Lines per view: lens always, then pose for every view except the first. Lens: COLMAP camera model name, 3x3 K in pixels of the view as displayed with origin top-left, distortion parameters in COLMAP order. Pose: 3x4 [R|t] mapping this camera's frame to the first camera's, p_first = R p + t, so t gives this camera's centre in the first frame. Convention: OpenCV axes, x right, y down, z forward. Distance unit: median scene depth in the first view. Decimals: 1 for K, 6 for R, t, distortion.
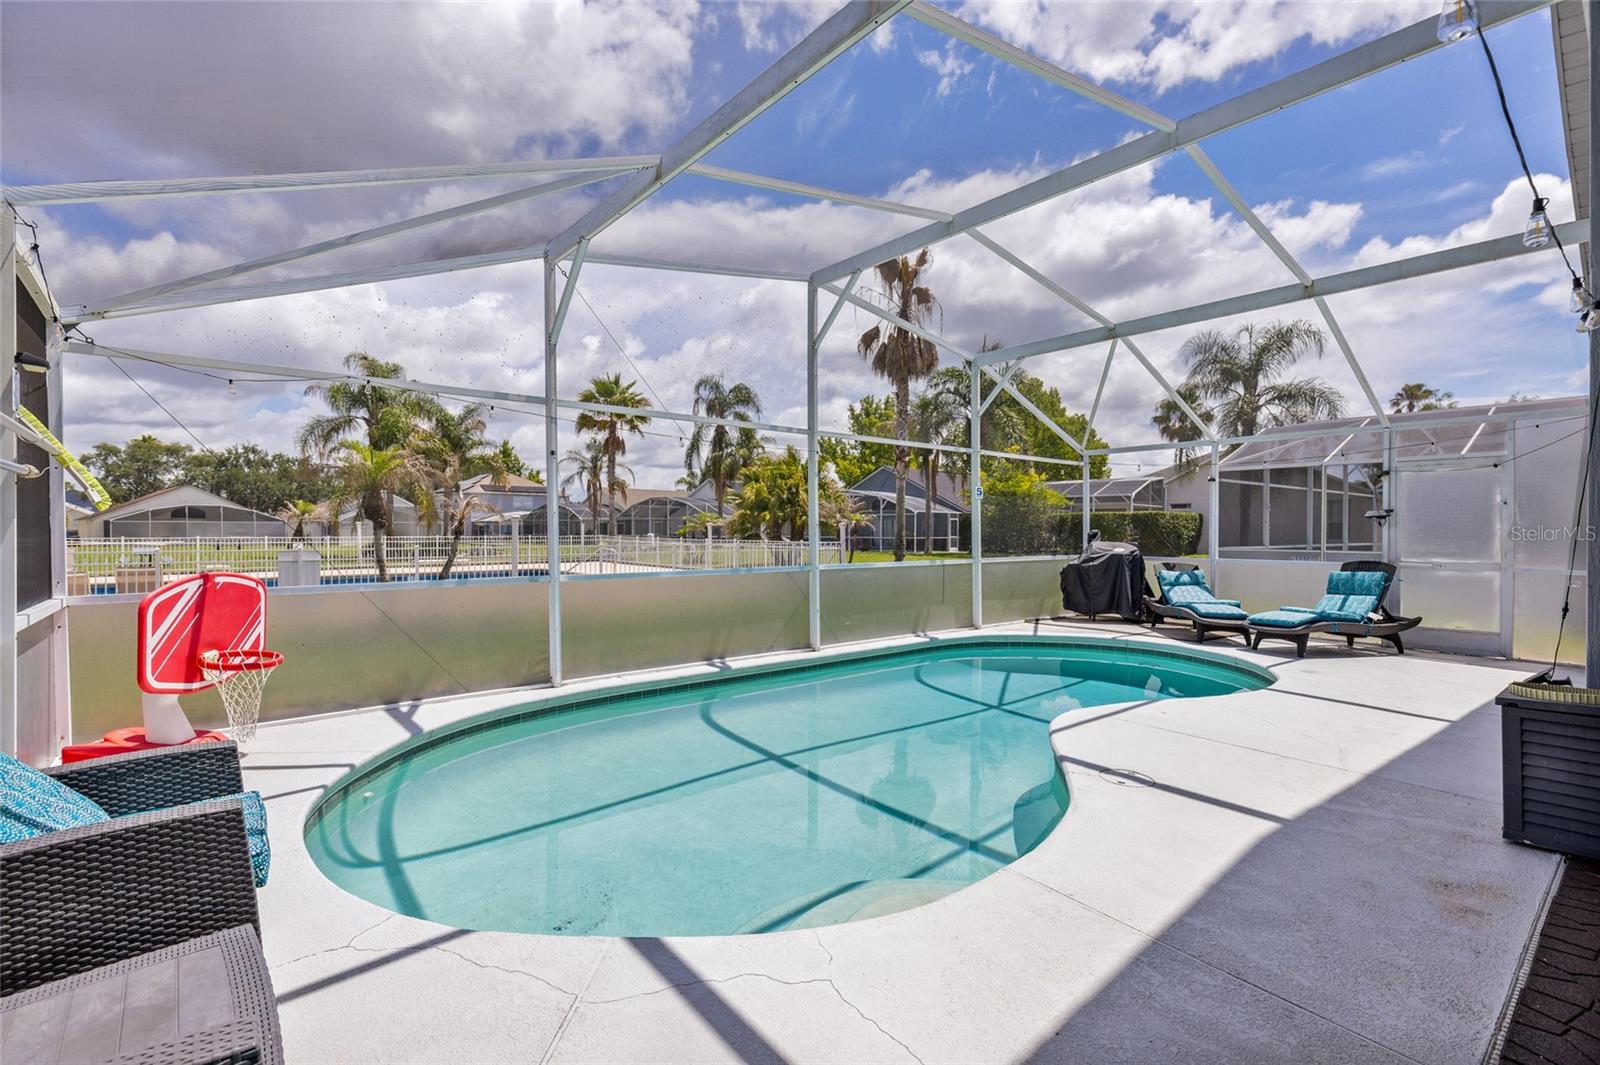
lens RADIAL K [[721.8, 0, 803.0], [0, 721.8, 534.4], [0, 0, 1]] dist [0.004406, -0.000200]
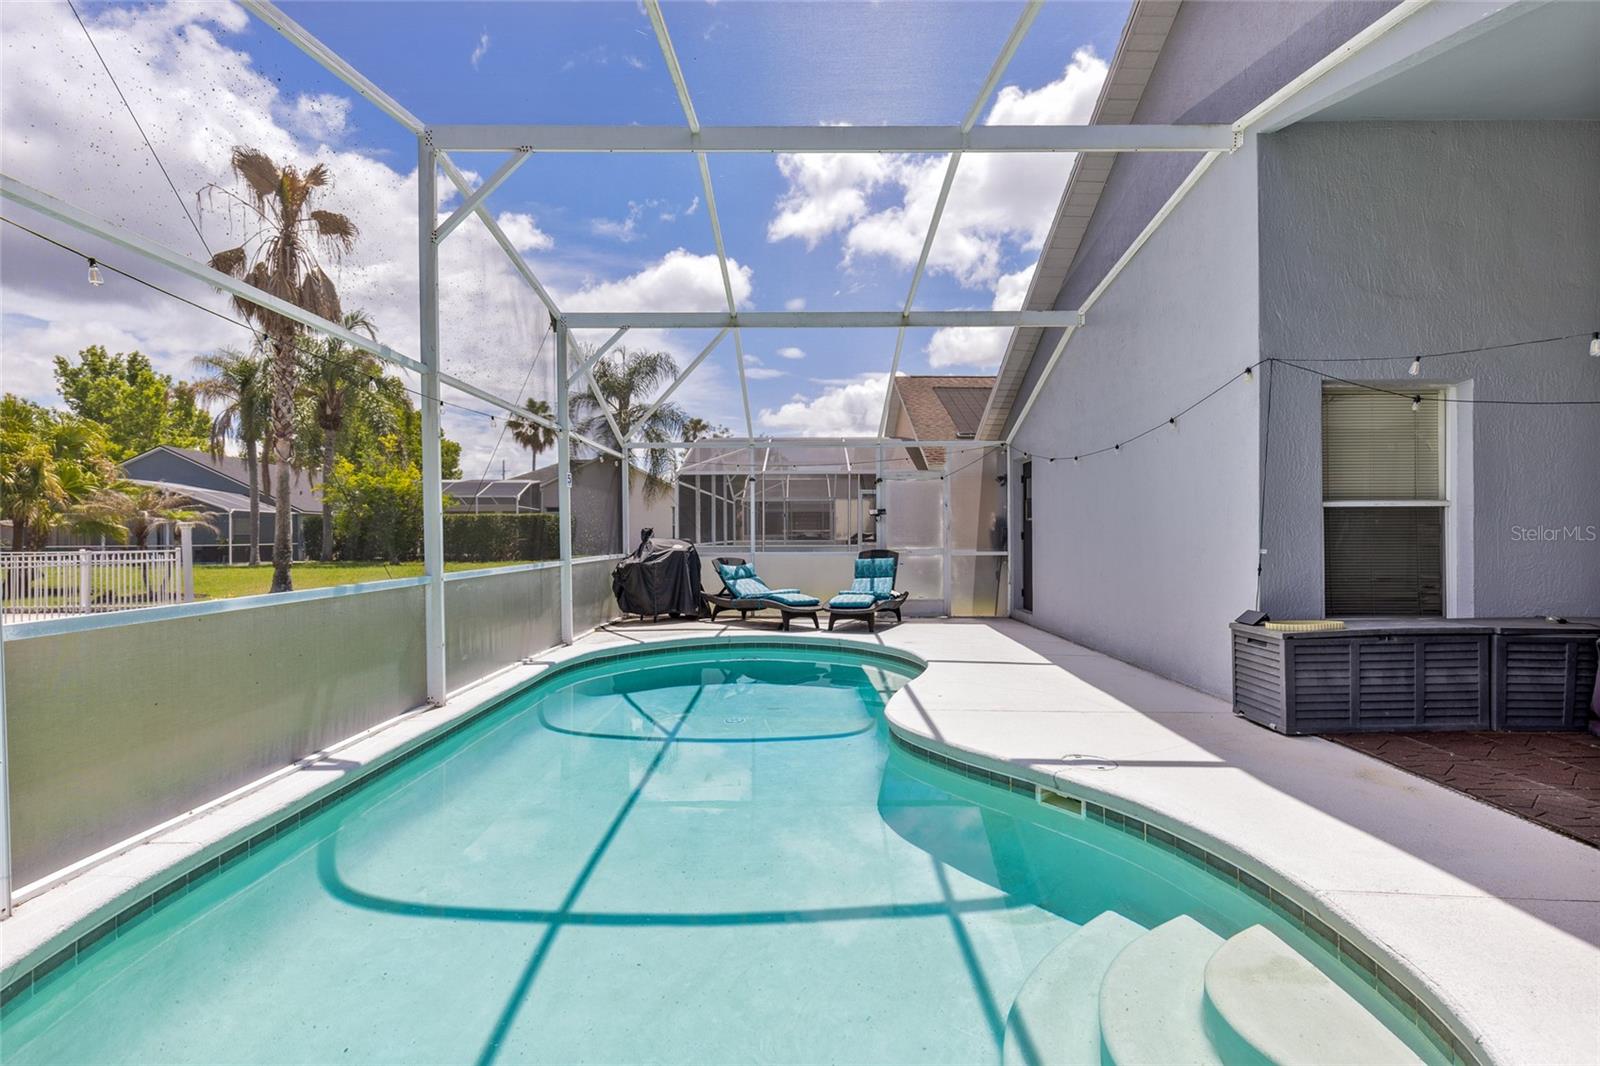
lens RADIAL K [[721.8, 0, 803.0], [0, 721.8, 534.9], [0, 0, 1]] dist [0.004406, -0.000200]
pose [[0.637280, -0.008135, 0.770589, -0.239650], [0.012525, 0.999922, 0.000198, 0.008778], [-0.770530, 0.009526, 0.637332, 0.287291]]
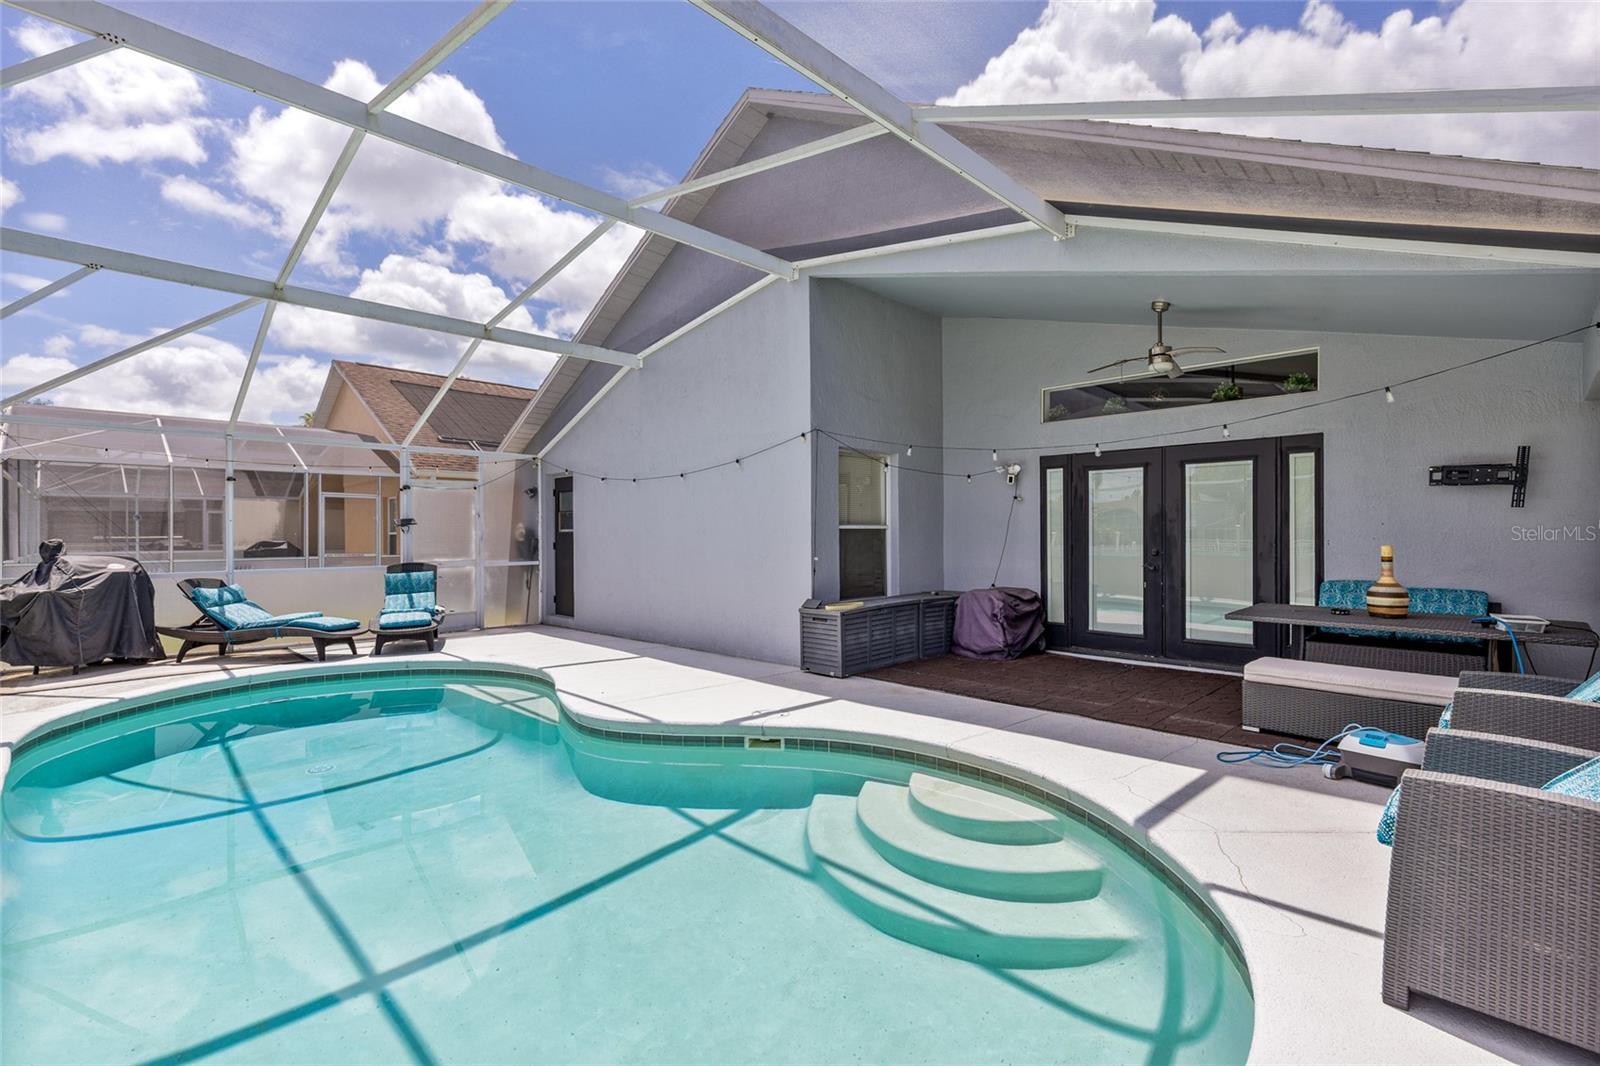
lens RADIAL K [[721.8, 0, 803.0], [0, 721.8, 534.9], [0, 0, 1]] dist [0.004406, -0.000200]
pose [[-0.101769, -0.003437, 0.994802, -0.399052], [0.012904, 0.999905, 0.004775, -0.004937], [-0.994724, 0.013323, -0.101715, 0.461278]]
